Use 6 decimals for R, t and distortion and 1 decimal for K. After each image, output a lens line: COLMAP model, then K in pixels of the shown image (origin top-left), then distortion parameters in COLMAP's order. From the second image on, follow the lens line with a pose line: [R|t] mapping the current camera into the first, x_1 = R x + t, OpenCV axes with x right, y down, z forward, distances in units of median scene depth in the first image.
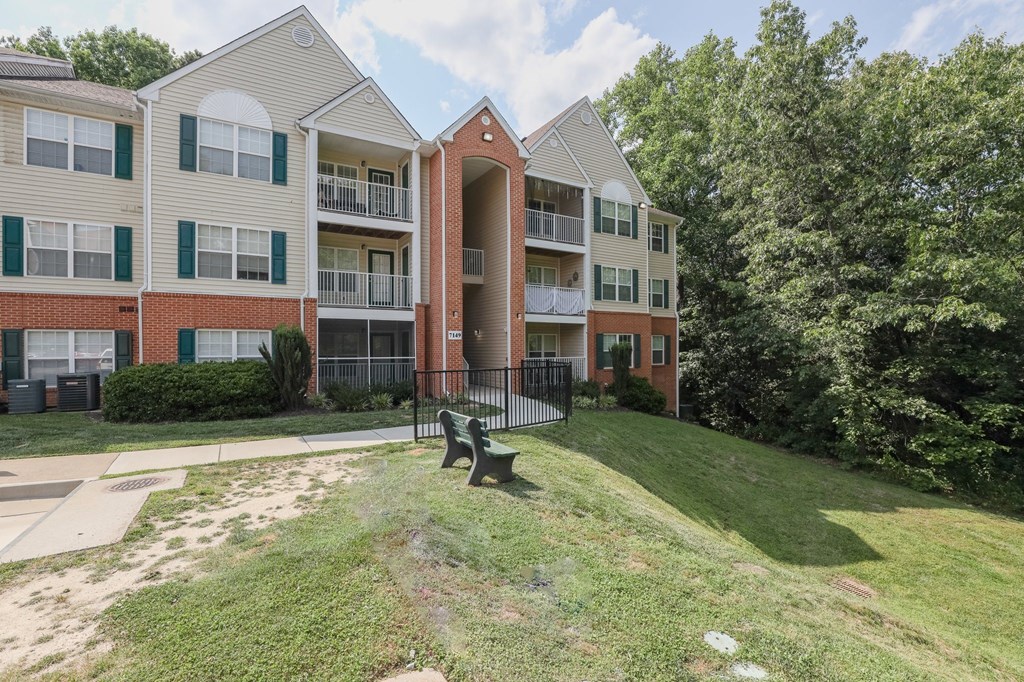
lens RADIAL K [[464.8, 0, 516.2], [0, 464.8, 342.6], [0, 0, 1]] dist [-0.037303, 0.006455]
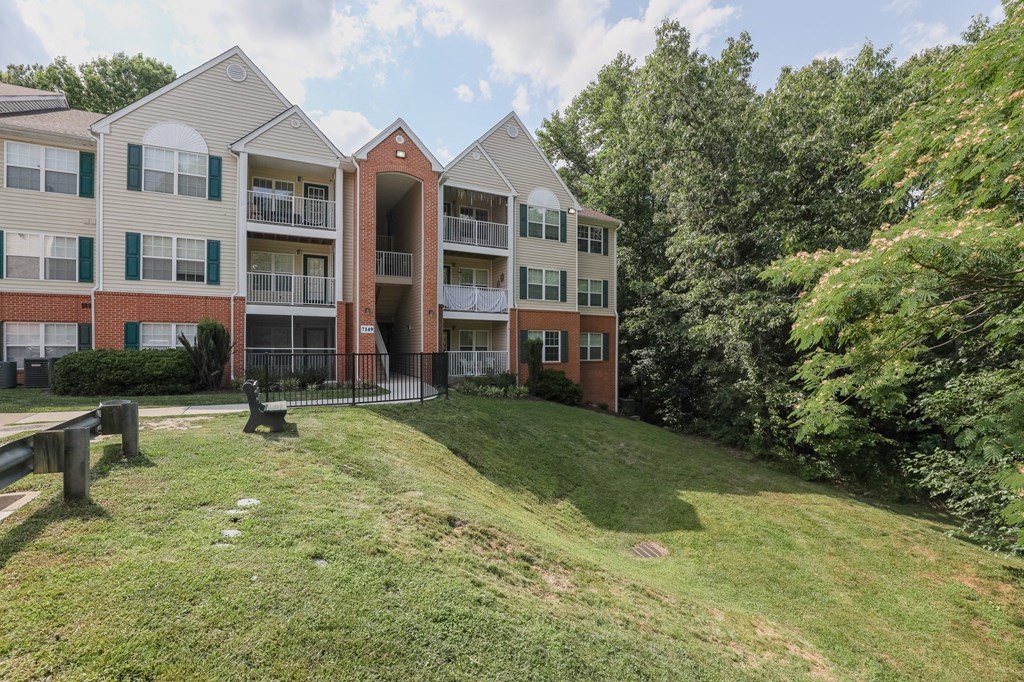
lens RADIAL K [[464.8, 0, 516.2], [0, 464.8, 342.6], [0, 0, 1]] dist [-0.037303, 0.006455]
pose [[0.998364, 0.007002, -0.056745, 0.315572], [-0.007071, 0.999974, -0.001023, 0.016236], [0.056736, 0.001422, 0.998388, -0.121398]]
